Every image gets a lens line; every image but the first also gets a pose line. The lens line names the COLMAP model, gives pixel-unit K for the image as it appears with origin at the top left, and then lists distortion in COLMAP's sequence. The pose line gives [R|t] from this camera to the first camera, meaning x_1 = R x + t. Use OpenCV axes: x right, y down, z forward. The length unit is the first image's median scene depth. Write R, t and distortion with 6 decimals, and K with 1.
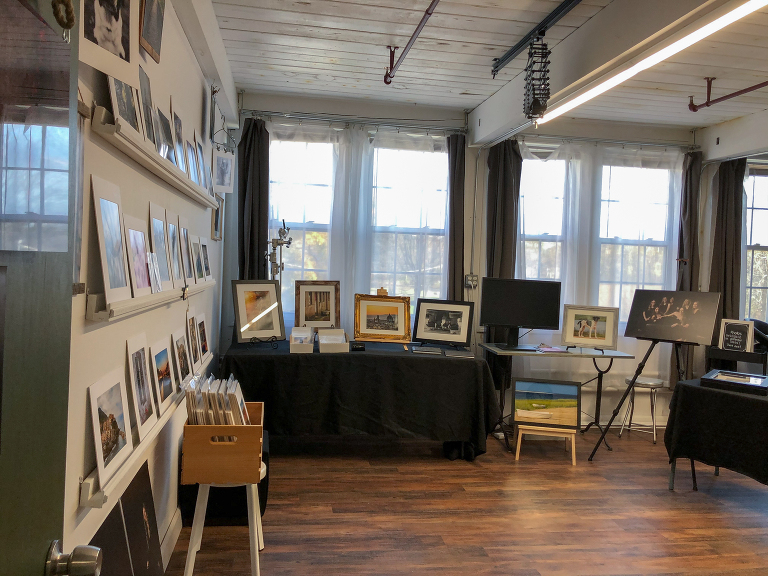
lens RADIAL K [[626.7, 0, 380.8], [0, 626.7, 285.3], [0, 0, 1]] dist [-0.007676, -0.001519]
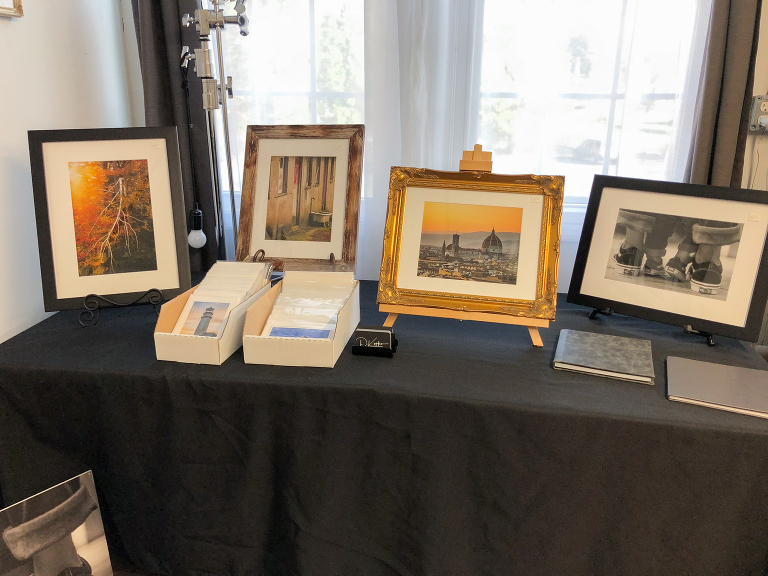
lens RADIAL K [[651.0, 0, 384.6], [0, 651.0, 289.6], [0, 0, 1]] dist [0.035634, 0.001899]
pose [[0.954669, 0.065431, -0.290389, 0.059837], [0.013166, 0.965306, 0.260790, -0.013787], [0.297377, -0.252792, 0.920686, 0.655099]]
